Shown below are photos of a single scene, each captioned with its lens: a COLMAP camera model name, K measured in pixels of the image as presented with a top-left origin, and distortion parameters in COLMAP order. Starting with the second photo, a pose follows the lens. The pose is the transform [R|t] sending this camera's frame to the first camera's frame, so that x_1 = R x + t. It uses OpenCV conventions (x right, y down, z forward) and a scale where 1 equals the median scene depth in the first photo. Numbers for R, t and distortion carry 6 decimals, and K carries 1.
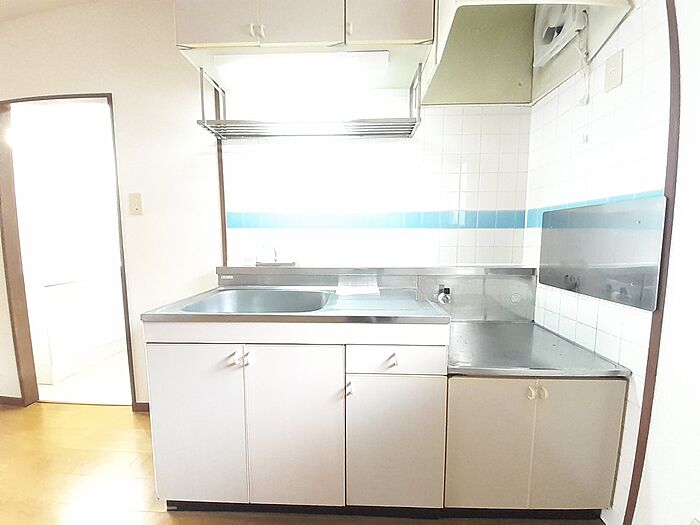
lens RADIAL K [[296.4, 0, 350.0], [0, 296.4, 262.5], [0, 0, 1]] dist [0.000351, 0.000056]
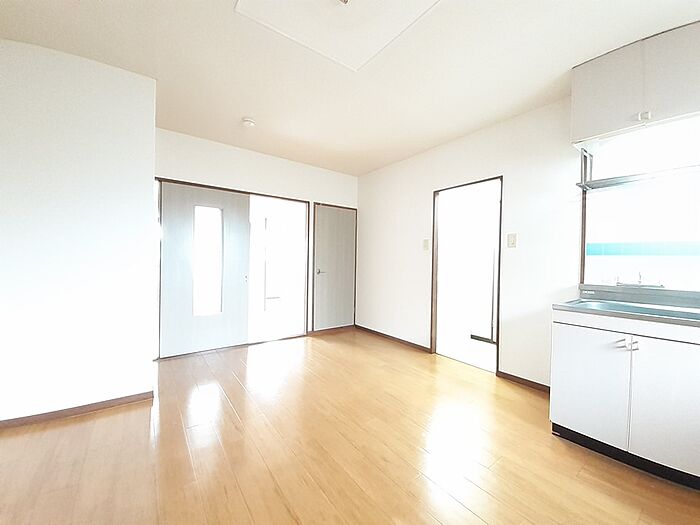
lens RADIAL K [[276.8, 0, 350.0], [0, 276.8, 262.5], [0, 0, 1]] dist [0.000367, -0.010089]
pose [[0.620113, 0.015996, -0.784349, -0.112577], [-0.097713, 0.993582, -0.056989, 0.088034], [0.778403, 0.111981, 0.617696, -0.570133]]
